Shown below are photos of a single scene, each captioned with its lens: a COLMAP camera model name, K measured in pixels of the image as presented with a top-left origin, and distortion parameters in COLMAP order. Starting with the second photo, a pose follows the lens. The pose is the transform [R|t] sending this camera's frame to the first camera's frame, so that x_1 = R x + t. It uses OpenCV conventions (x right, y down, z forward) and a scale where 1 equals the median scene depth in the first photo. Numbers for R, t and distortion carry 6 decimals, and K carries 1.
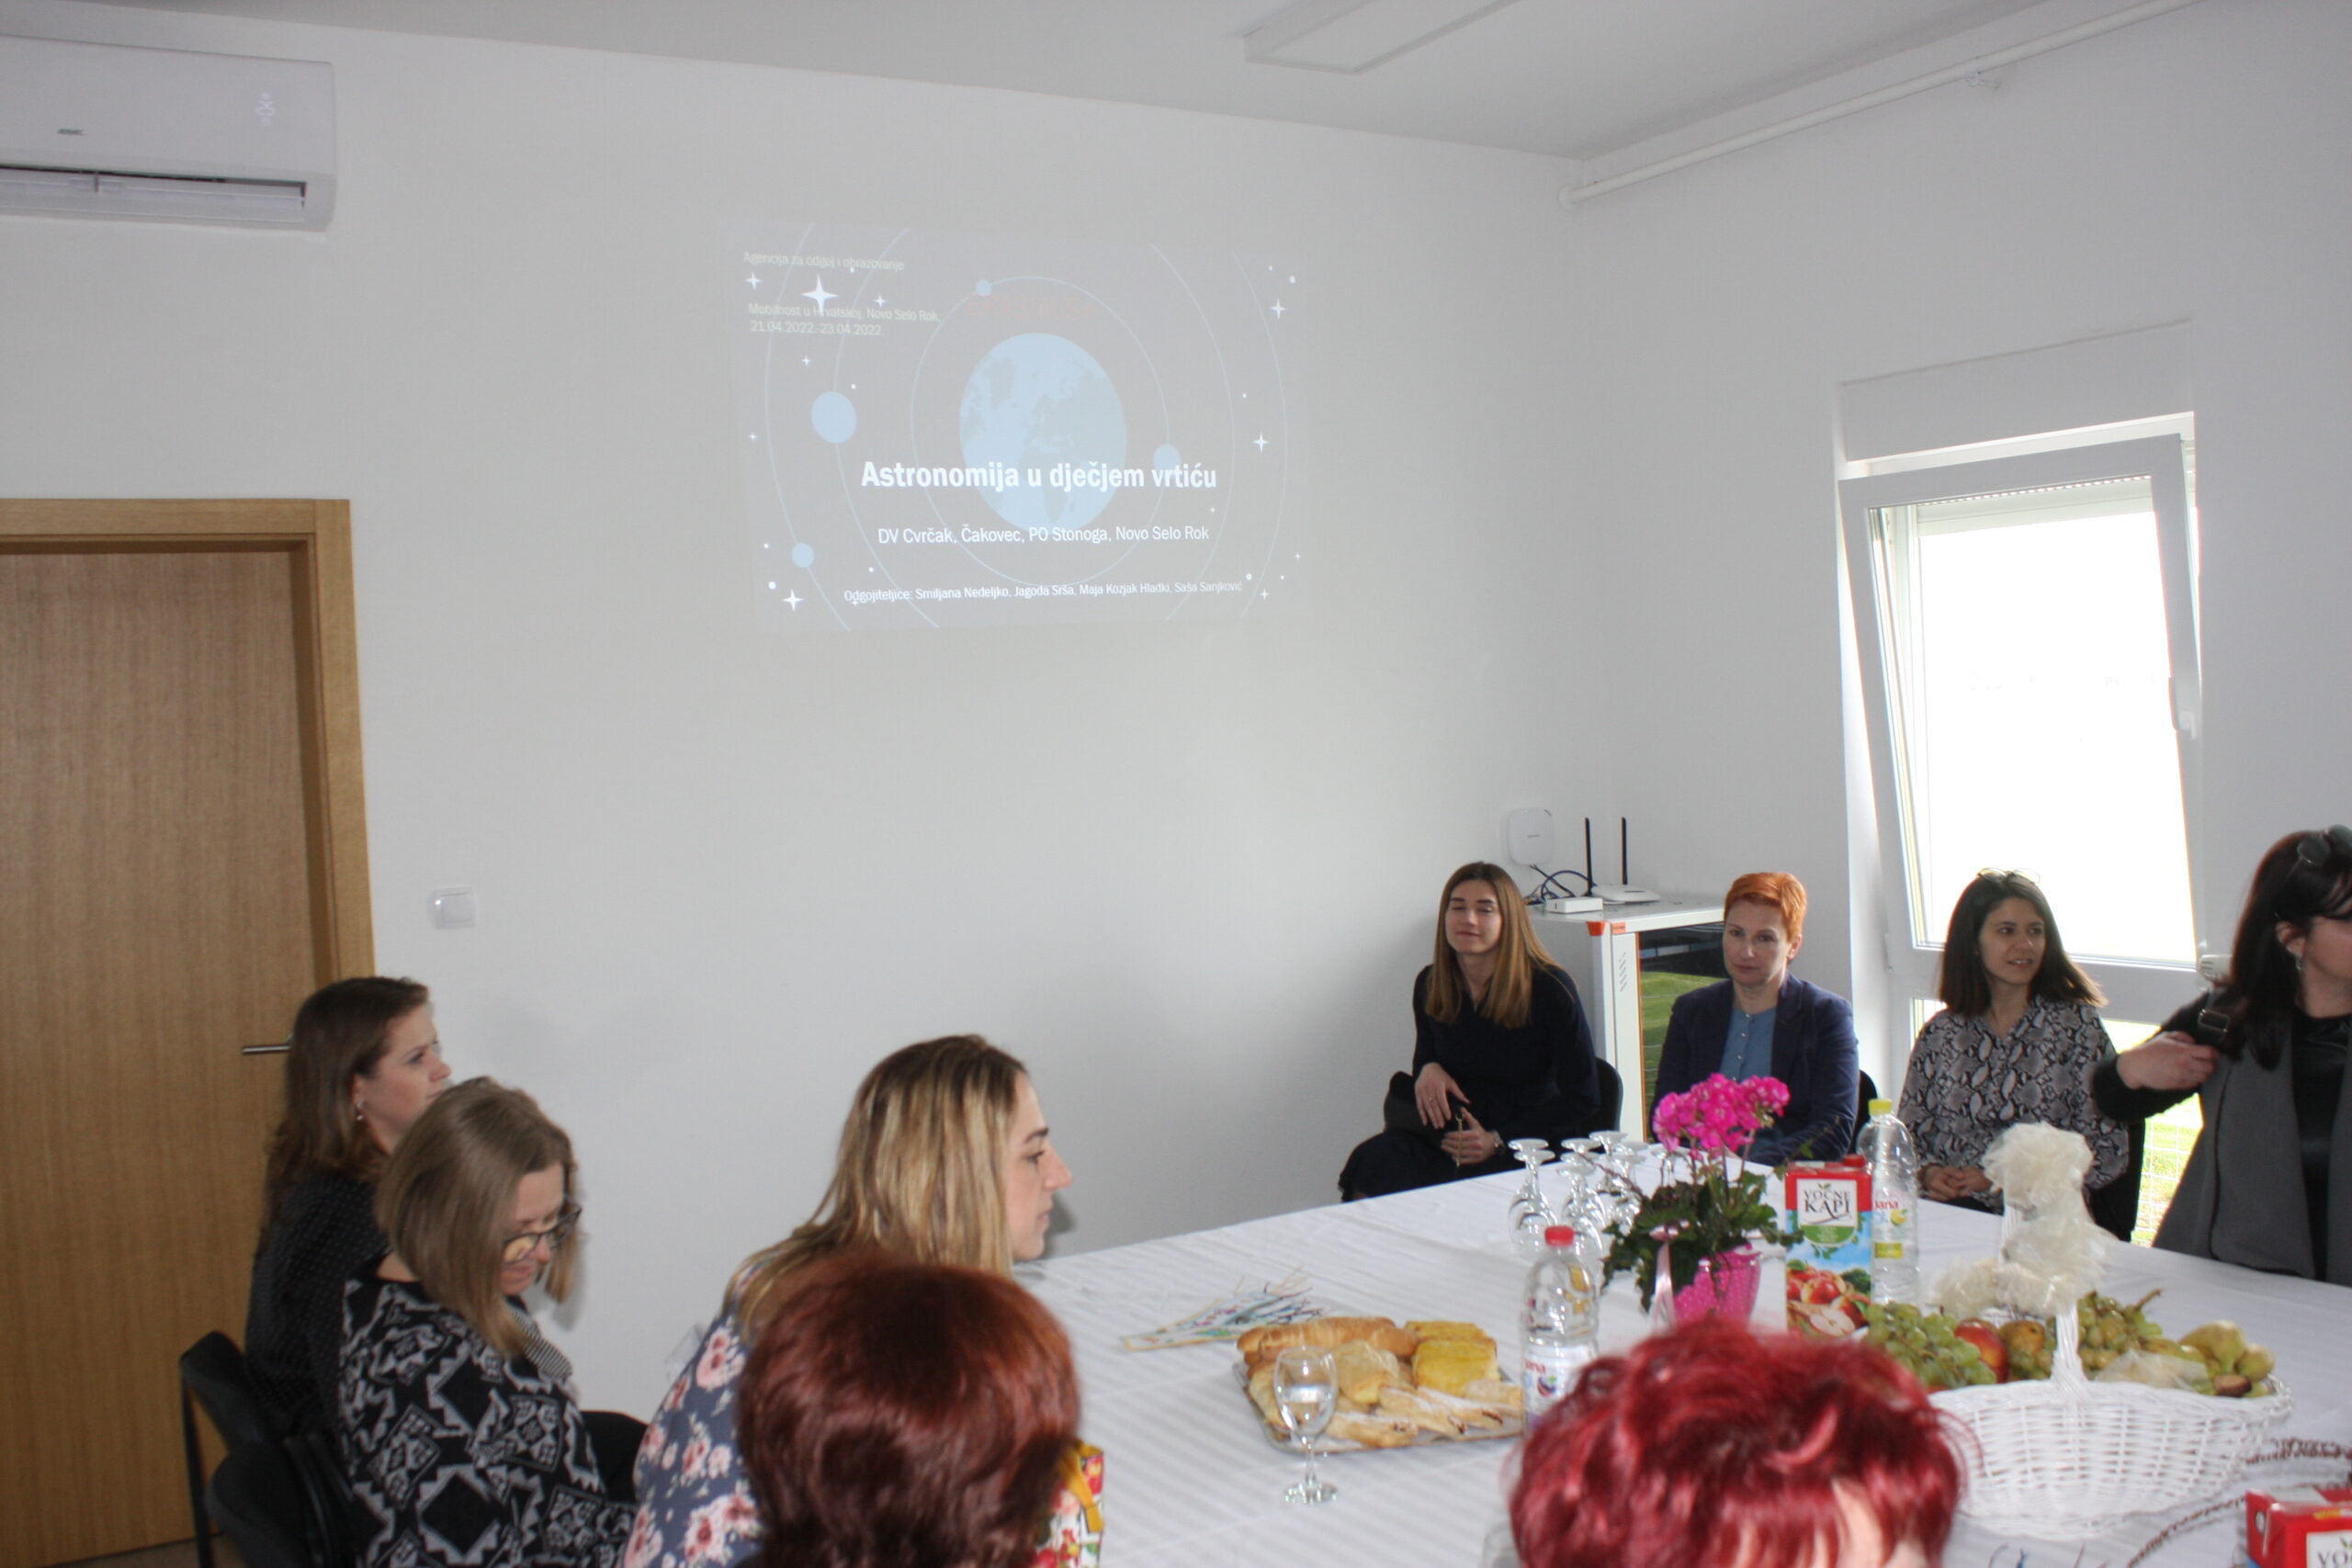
lens RADIAL K [[2212.3, 0, 1165.2], [0, 2212.3, 786.5], [0, 0, 1]] dist [-0.108024, 0.000000]
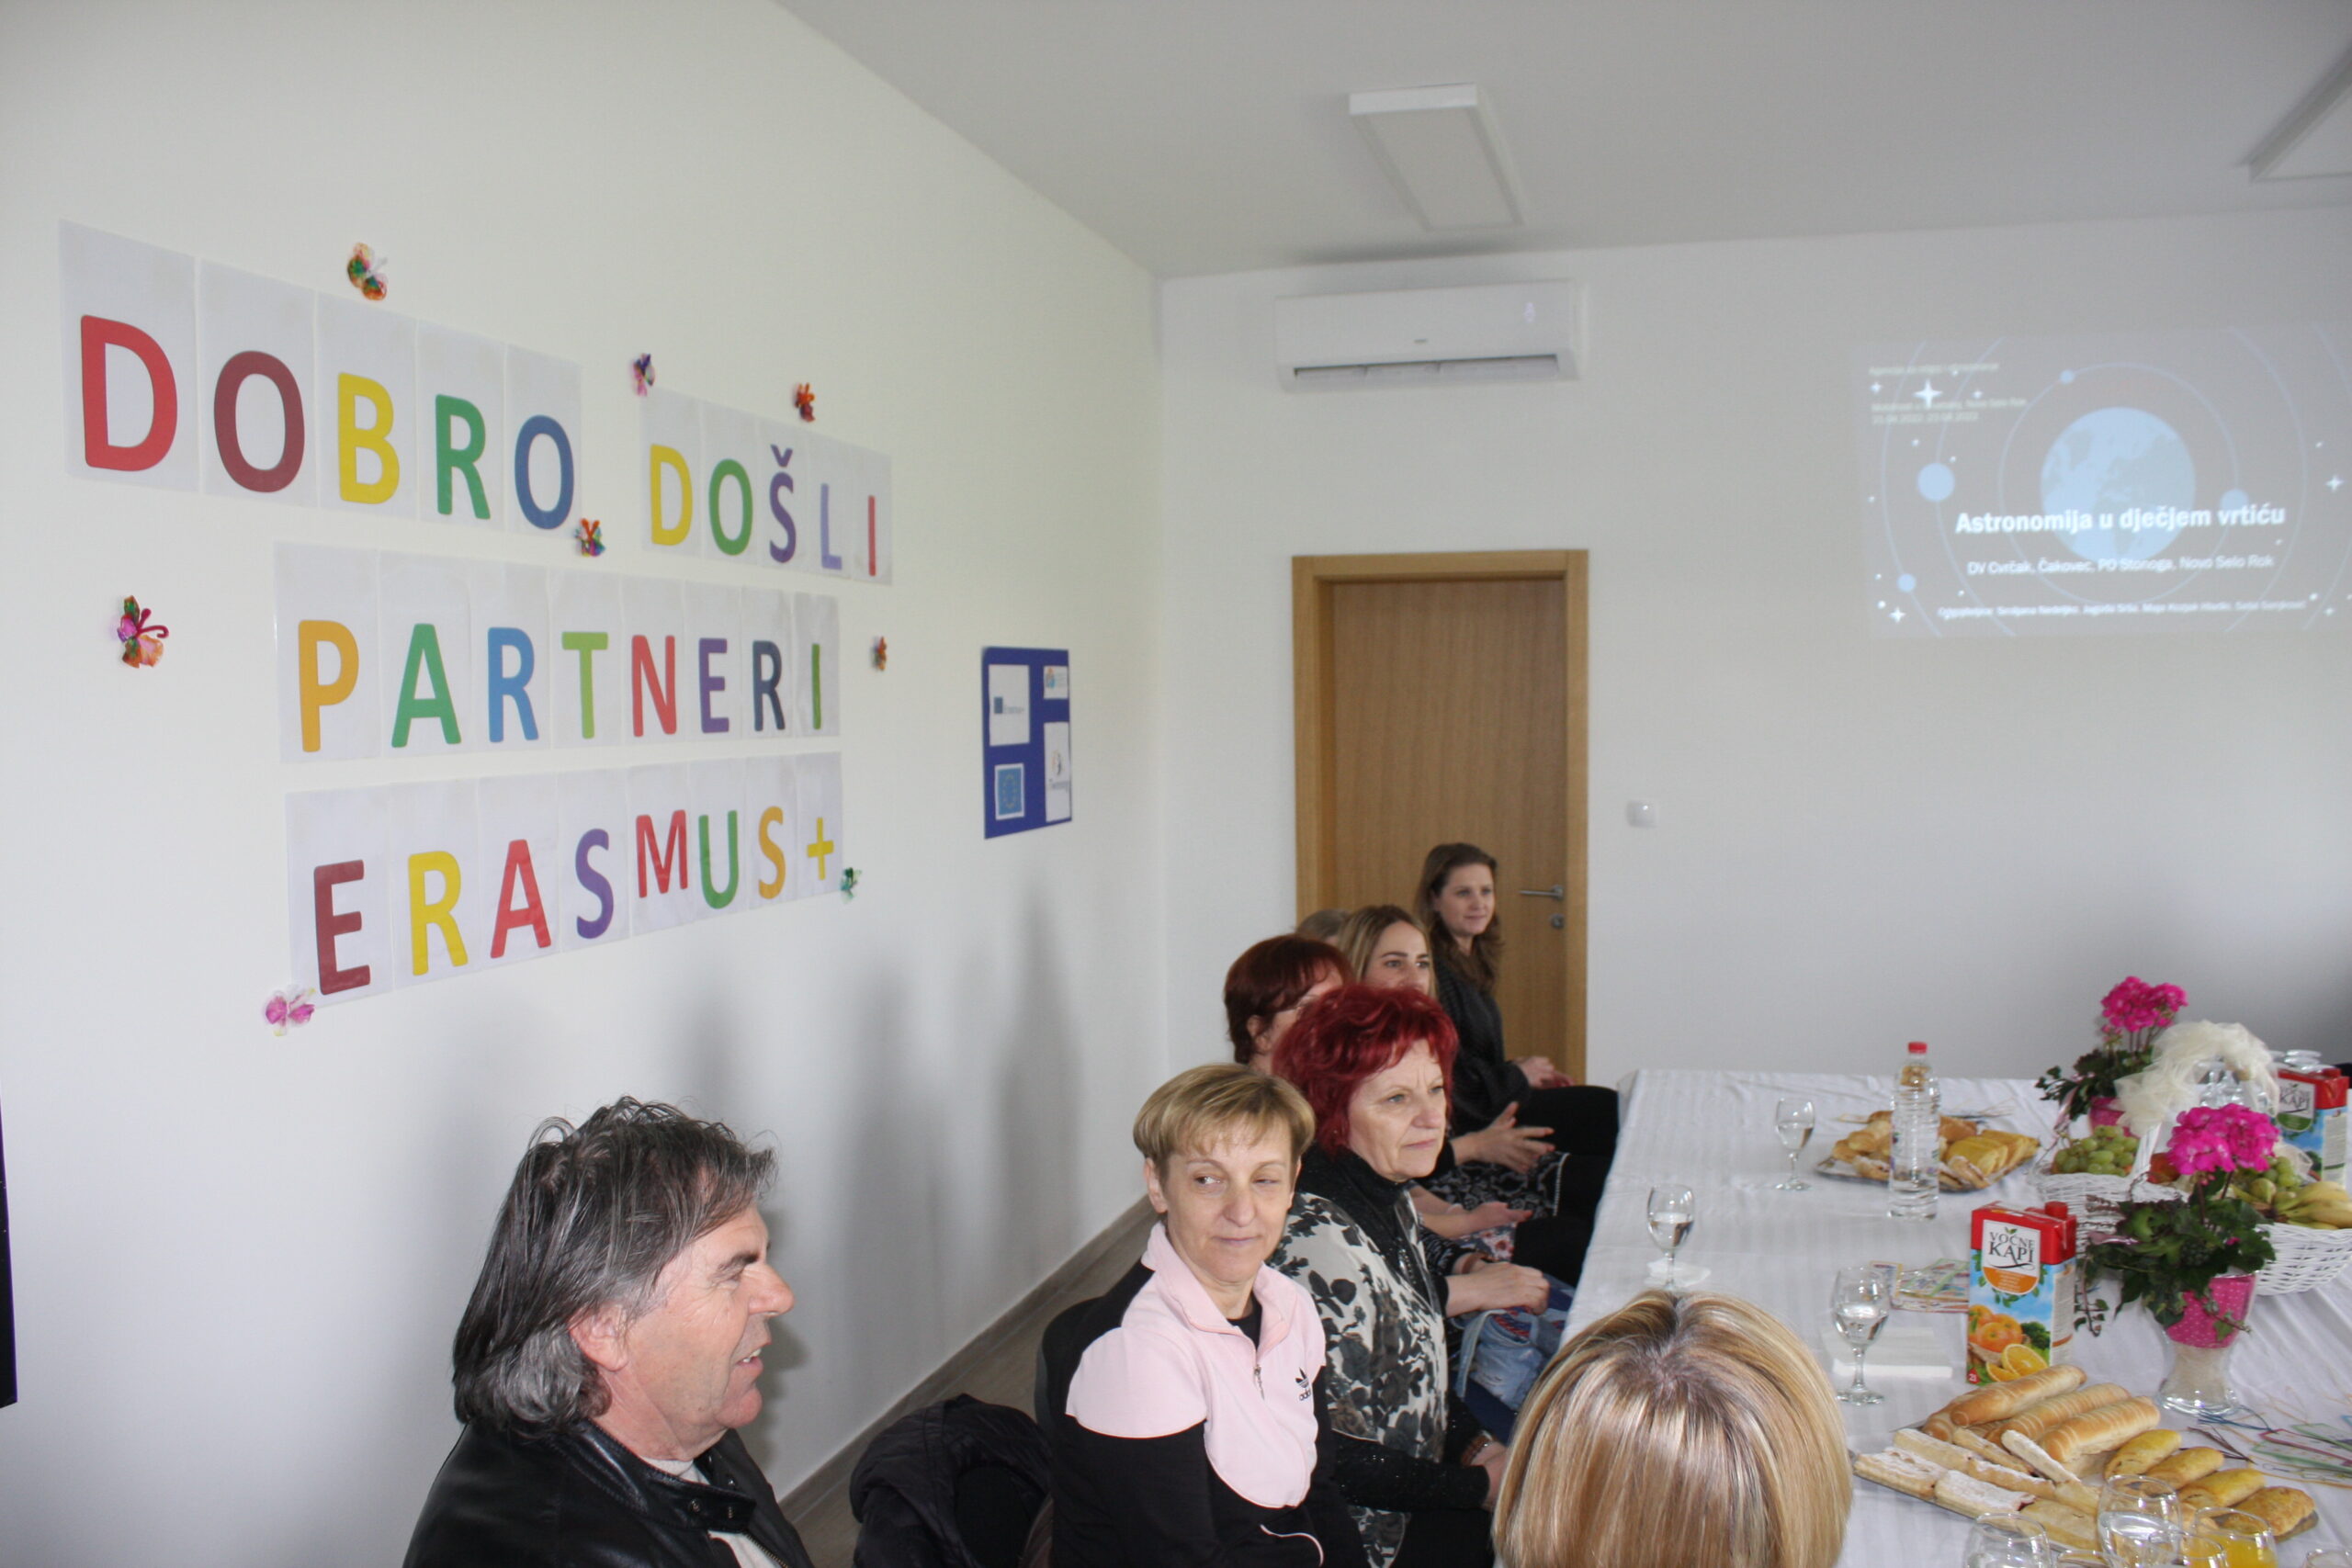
lens RADIAL K [[1940.7, 0, 1139.2], [0, 1940.7, 804.0], [0, 0, 1]] dist [-0.167524, 0.141672]
pose [[0.684956, 0.076076, -0.724602, 0.374504], [-0.048558, 0.997089, 0.058783, -0.012144], [0.726965, -0.005079, 0.686656, -0.171459]]
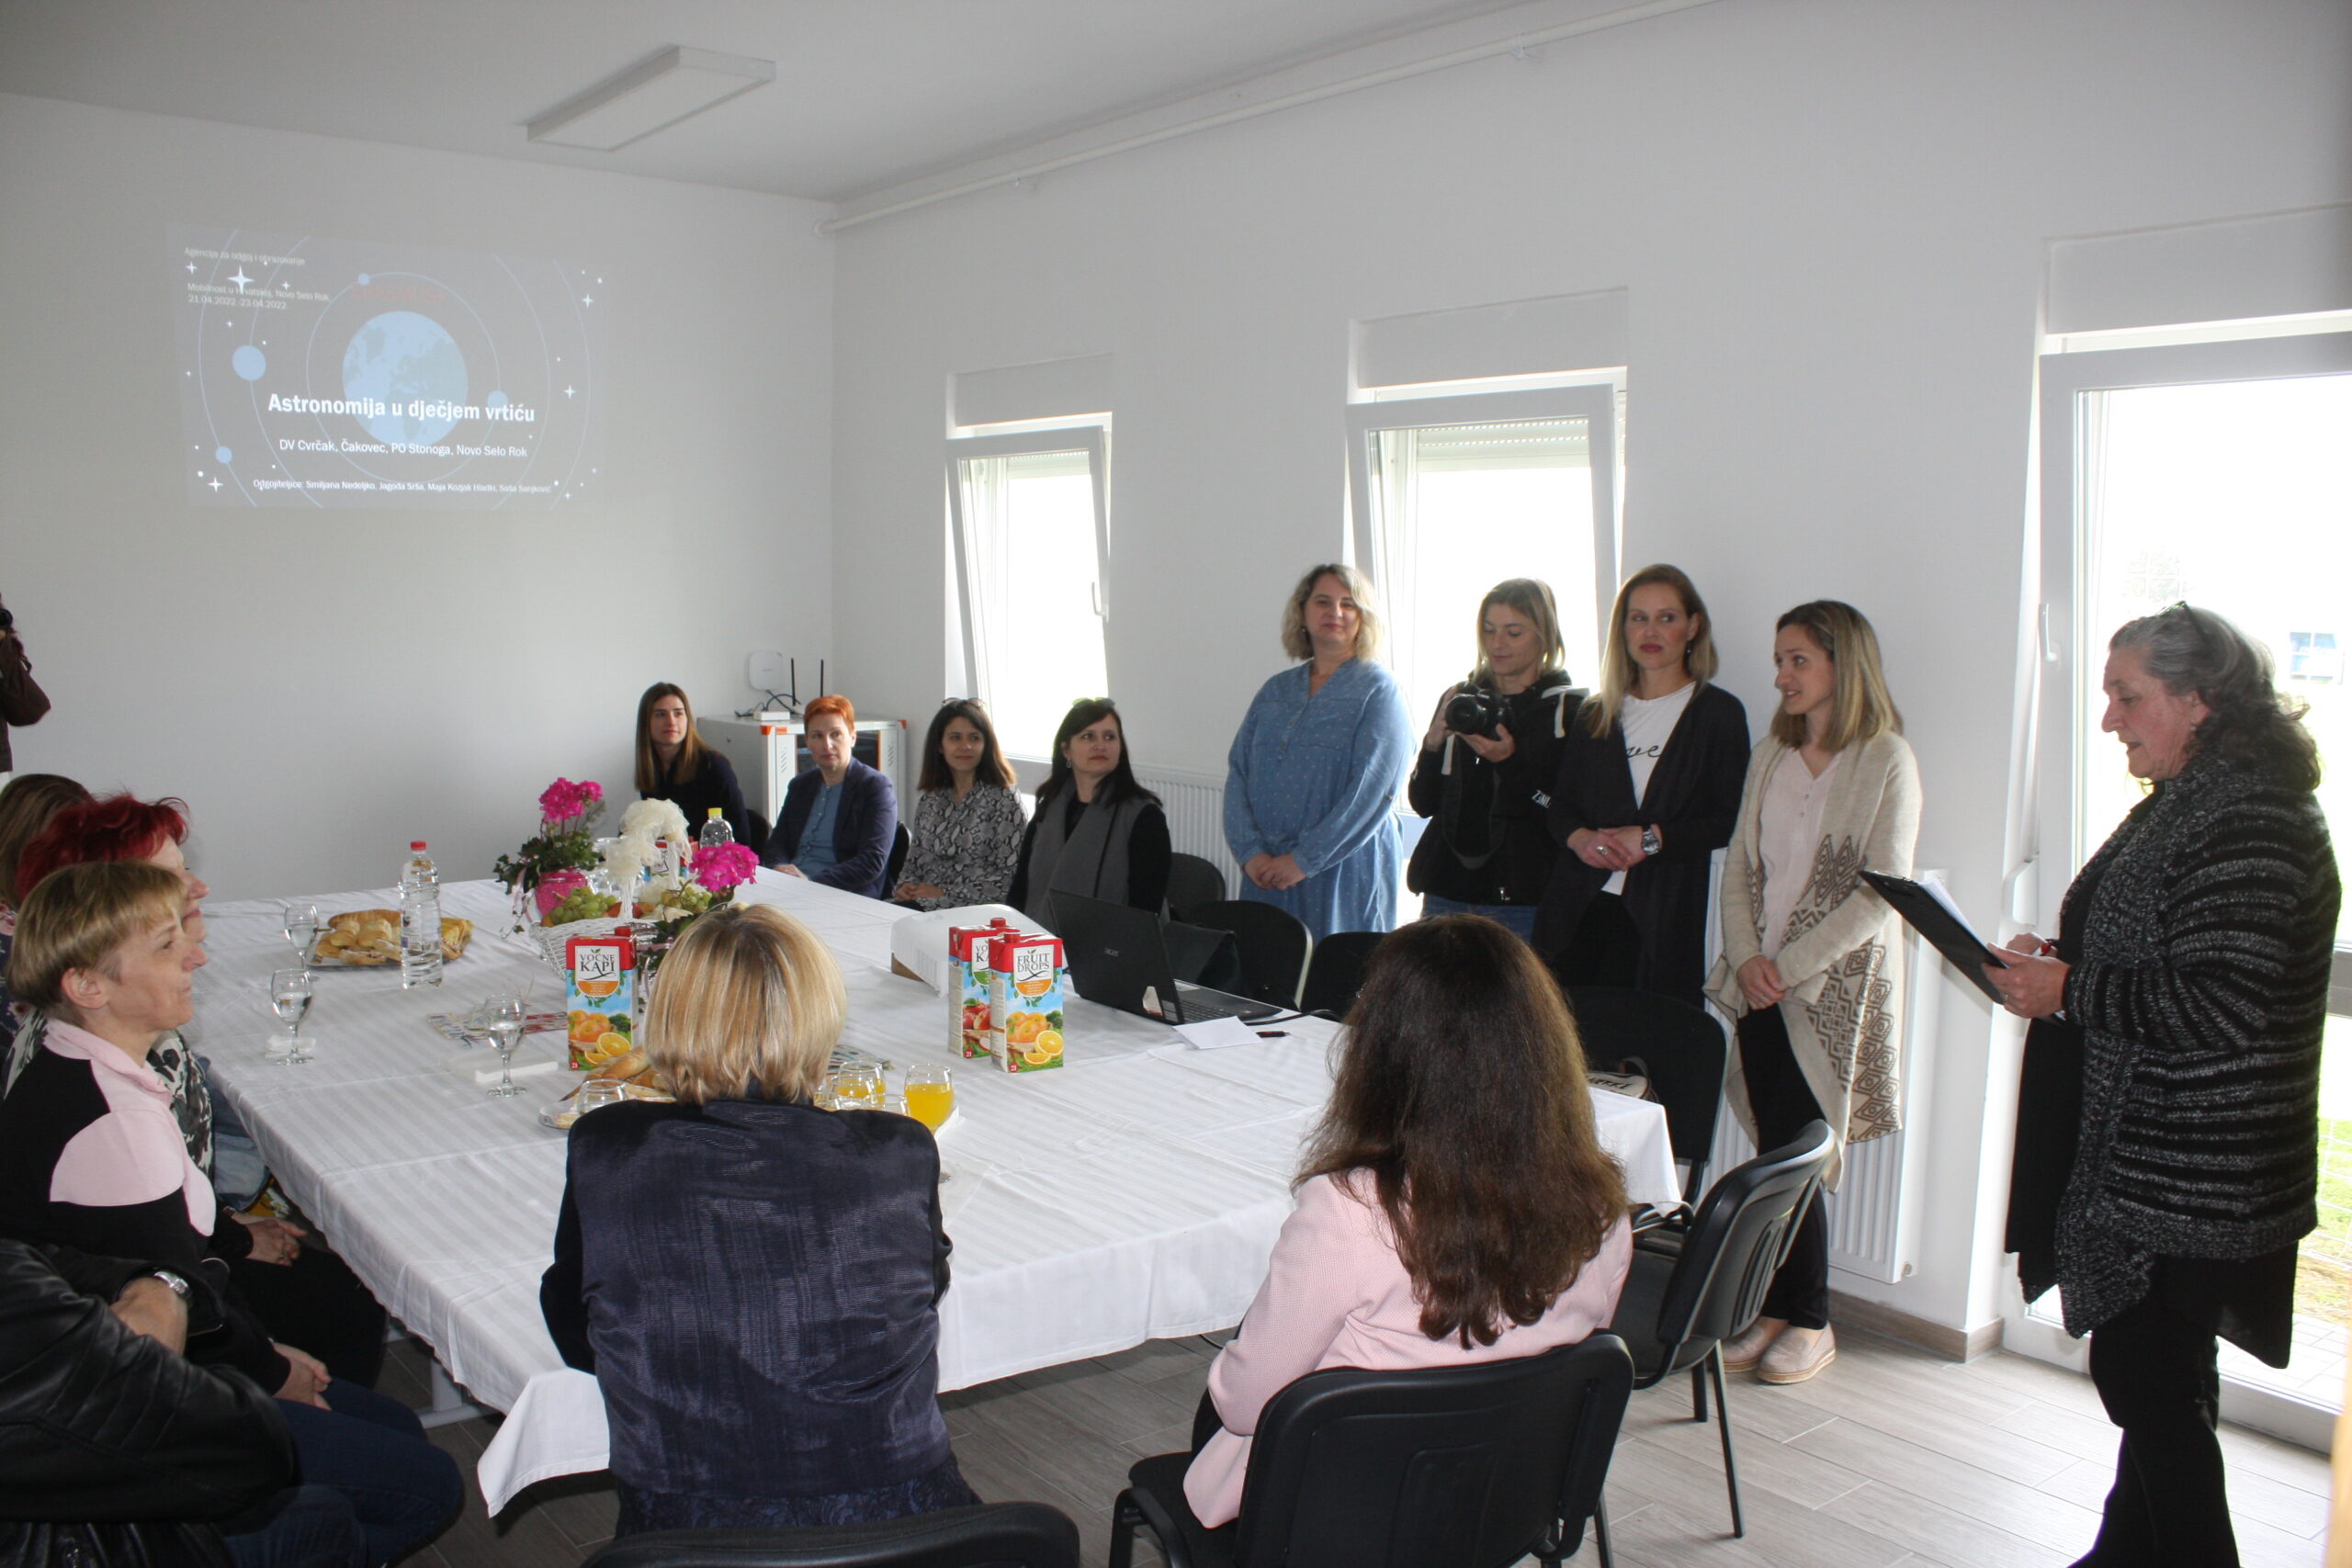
lens RADIAL K [[1940.7, 0, 1136.4], [0, 1940.7, 815.5], [0, 0, 1]] dist [-0.167524, 0.141672]
pose [[0.988952, 0.043848, 0.141606, 0.276565], [-0.055374, 0.995374, 0.078508, 0.004961], [-0.137508, -0.085482, 0.986805, -0.359590]]
